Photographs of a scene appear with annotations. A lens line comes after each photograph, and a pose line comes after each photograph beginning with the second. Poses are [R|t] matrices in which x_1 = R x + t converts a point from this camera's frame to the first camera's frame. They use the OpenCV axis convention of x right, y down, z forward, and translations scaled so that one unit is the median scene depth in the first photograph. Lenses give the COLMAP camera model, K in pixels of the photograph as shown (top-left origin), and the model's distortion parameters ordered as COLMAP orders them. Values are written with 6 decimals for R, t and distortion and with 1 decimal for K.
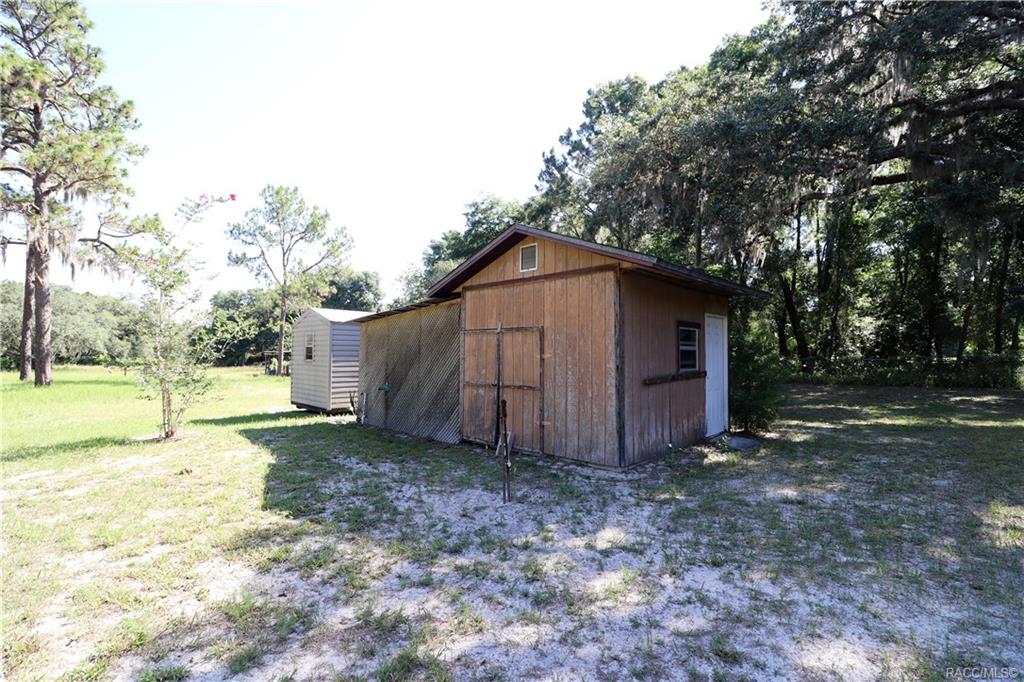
lens RADIAL K [[472.5, 0, 514.6], [0, 472.5, 340.6], [0, 0, 1]] dist [-0.006702, -0.009679]
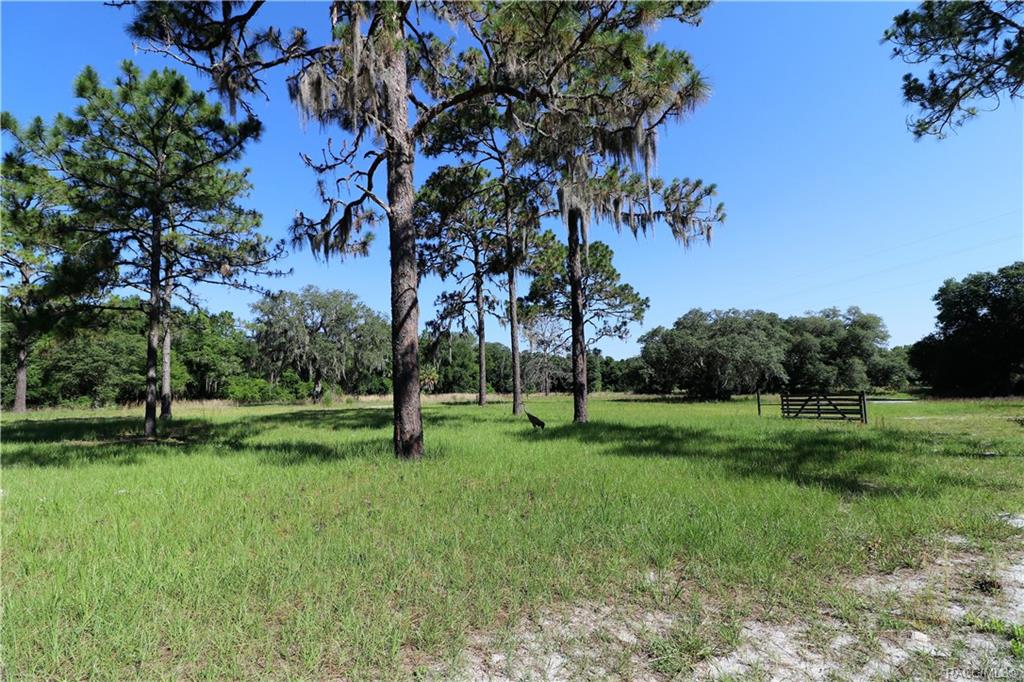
lens RADIAL K [[472.5, 0, 505.2], [0, 472.5, 342.5], [0, 0, 1]] dist [-0.006702, -0.009679]
pose [[0.219140, -0.103051, -0.970236, -0.178198], [0.048535, 0.994327, -0.094647, 0.014777], [0.974486, -0.026349, 0.222898, 0.315266]]
